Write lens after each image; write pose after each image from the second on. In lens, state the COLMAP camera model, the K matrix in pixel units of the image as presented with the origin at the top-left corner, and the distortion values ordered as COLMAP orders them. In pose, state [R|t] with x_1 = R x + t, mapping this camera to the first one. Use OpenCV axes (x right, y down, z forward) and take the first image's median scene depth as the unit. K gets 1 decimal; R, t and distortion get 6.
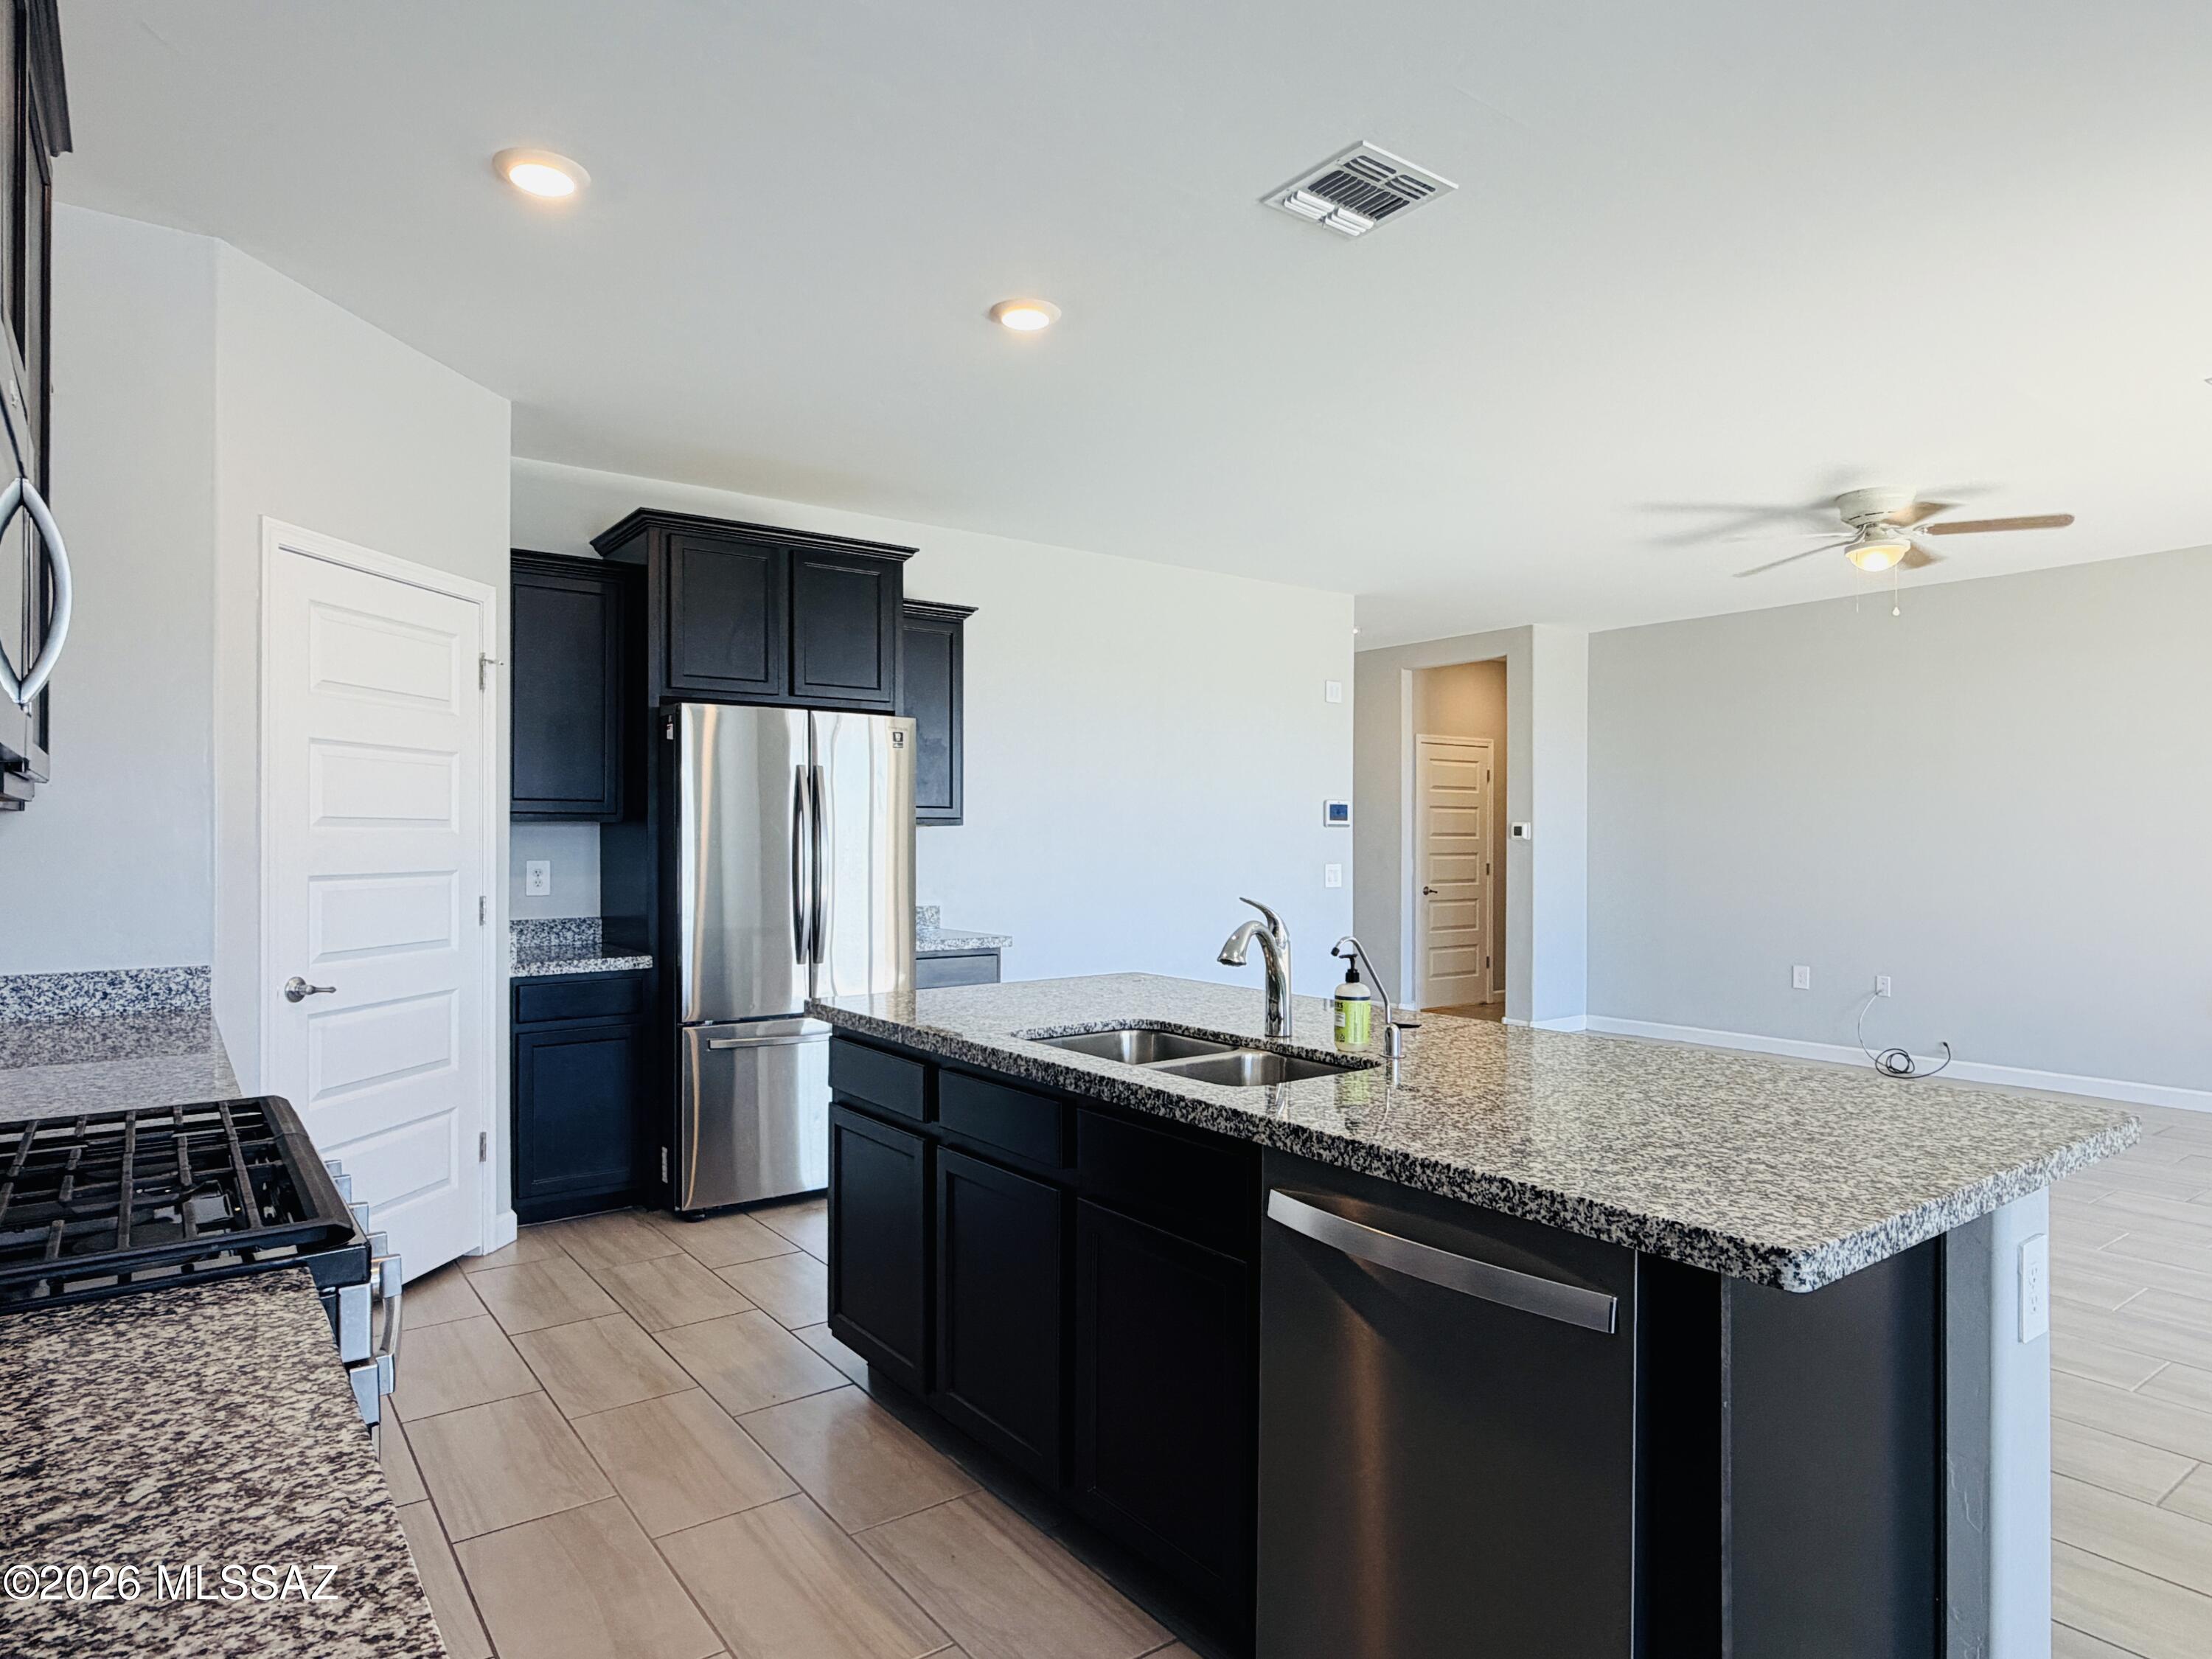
lens RADIAL K [[1292.6, 0, 1144.7], [0, 1292.6, 837.4], [0, 0, 1]] dist [0.001142, 0.001204]
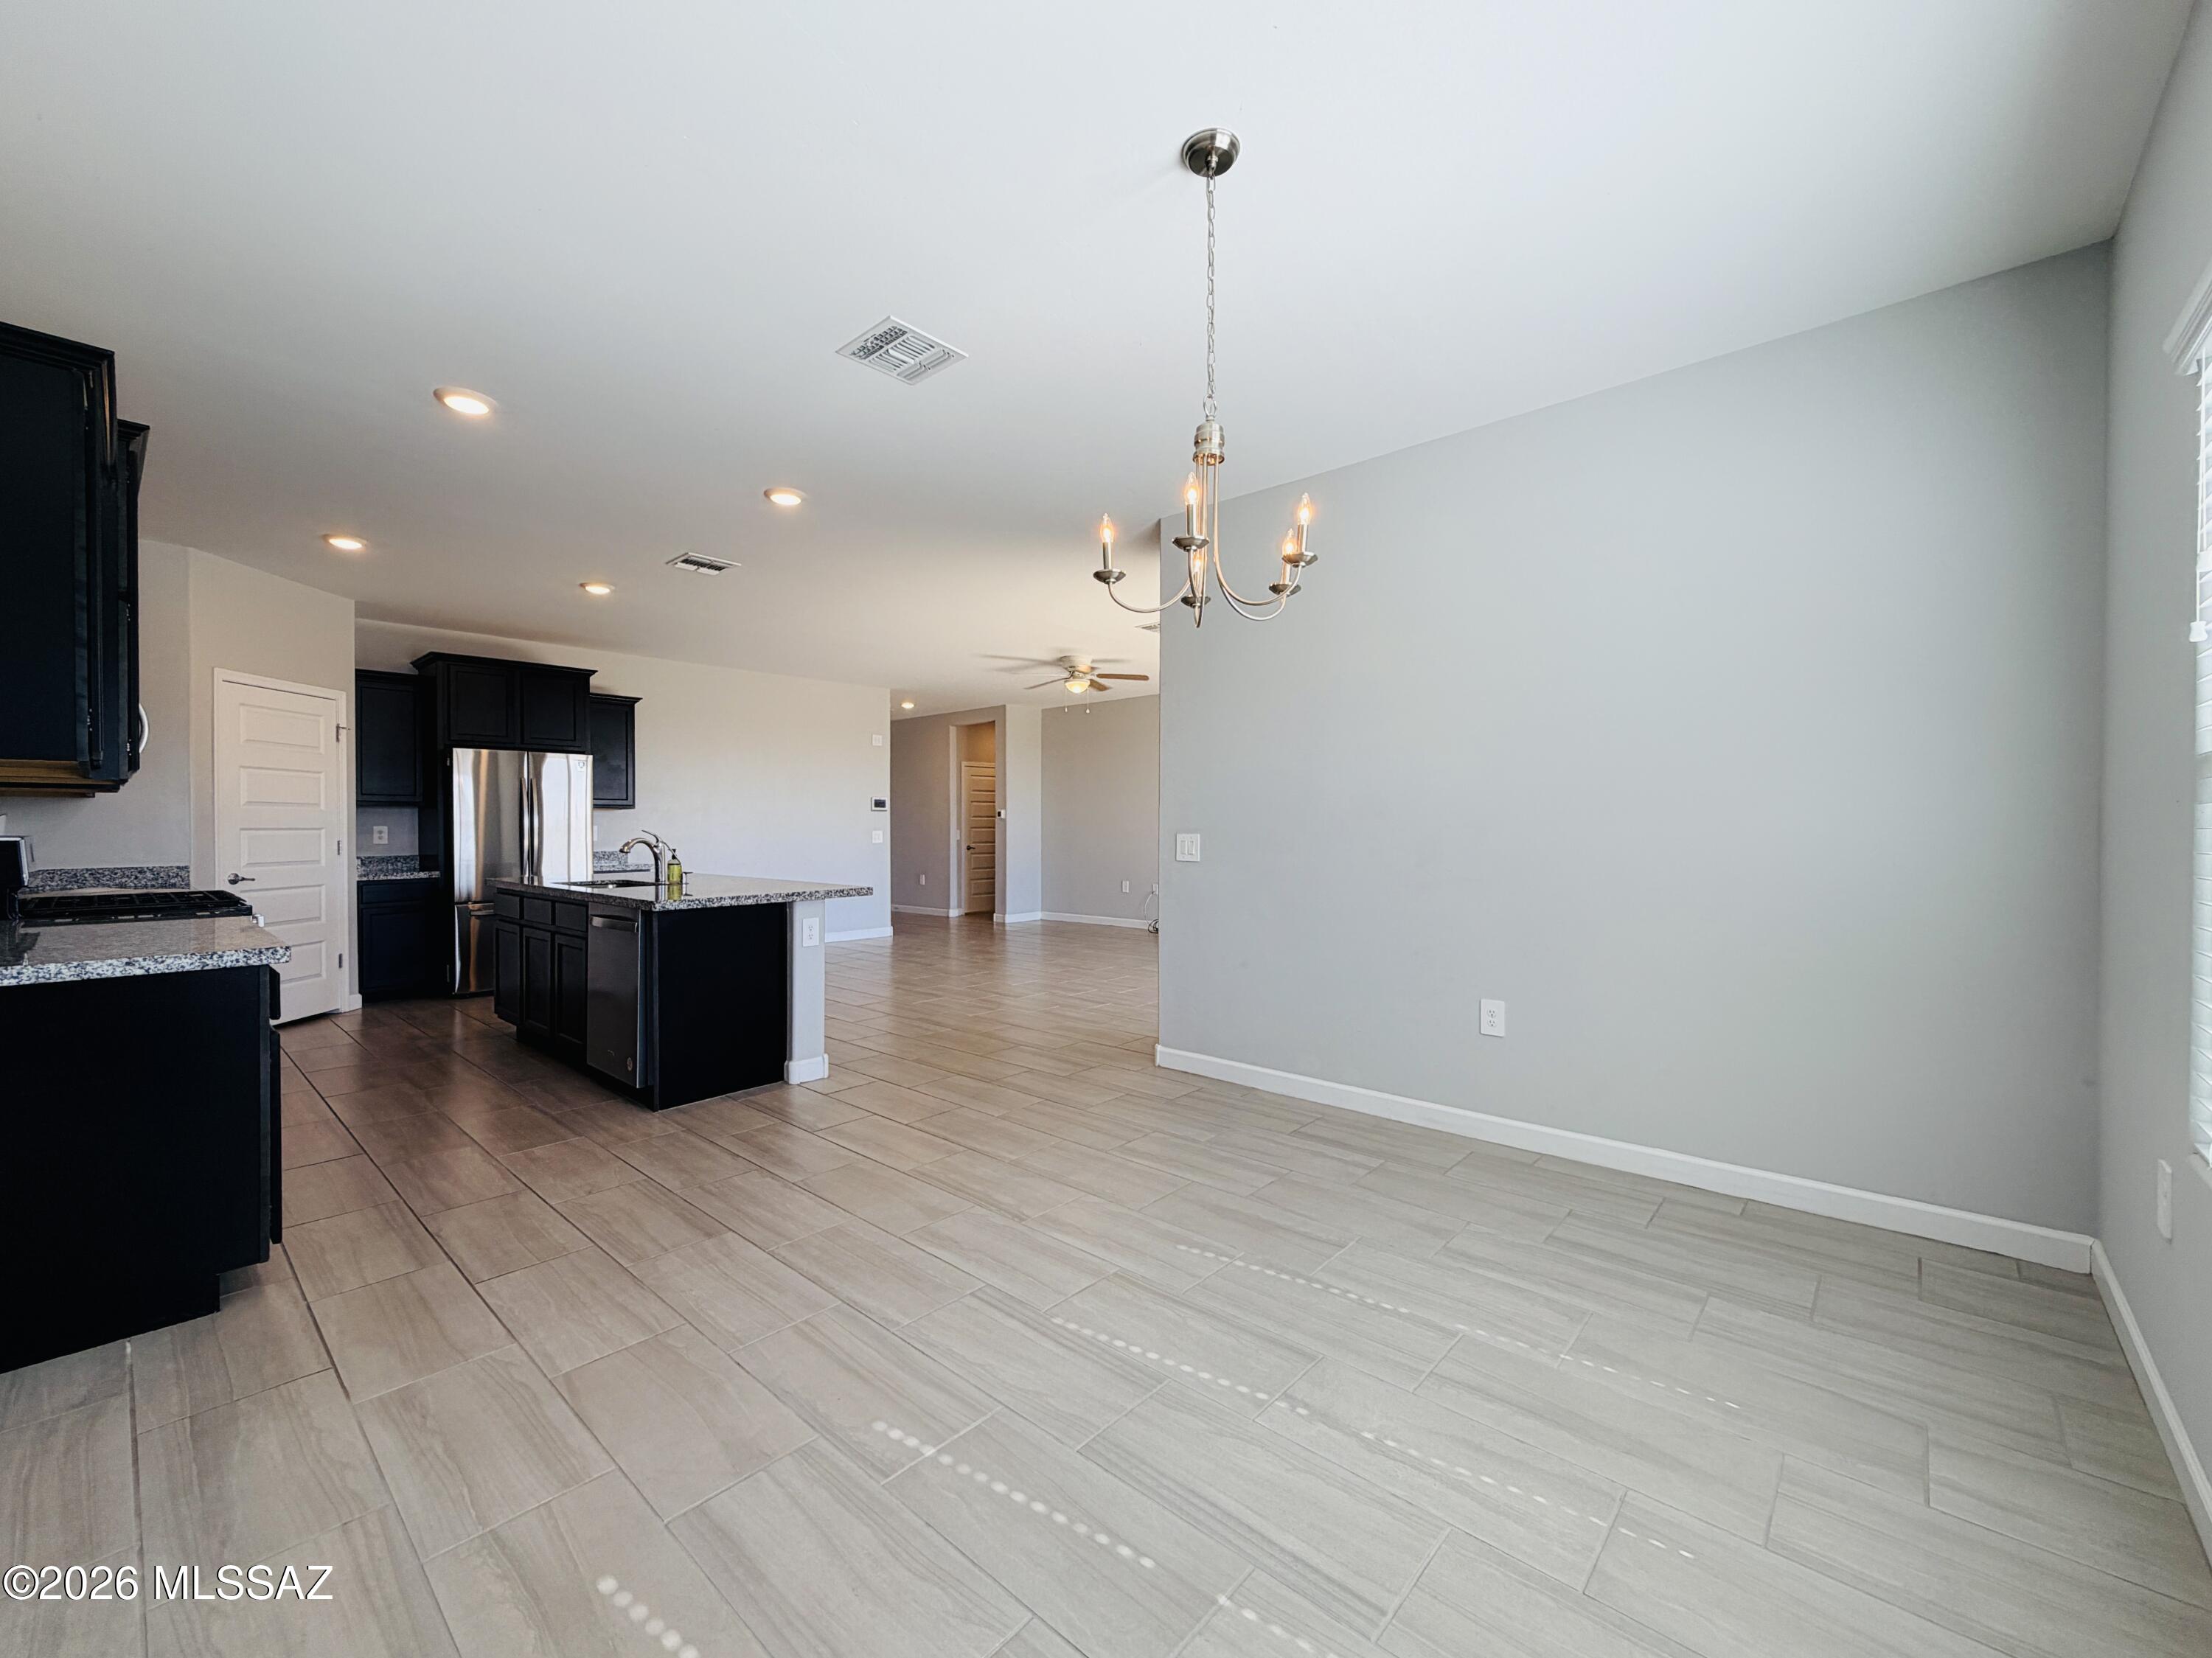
lens RADIAL K [[881.5, 0, 1110.7], [0, 881.5, 830.8], [0, 0, 1]] dist [-0.000276, 0.000071]
pose [[0.980849, -0.006320, 0.194667, 0.357719], [0.005206, 0.999967, 0.006231, 0.022372], [-0.194700, -0.005098, 0.980850, -0.527925]]
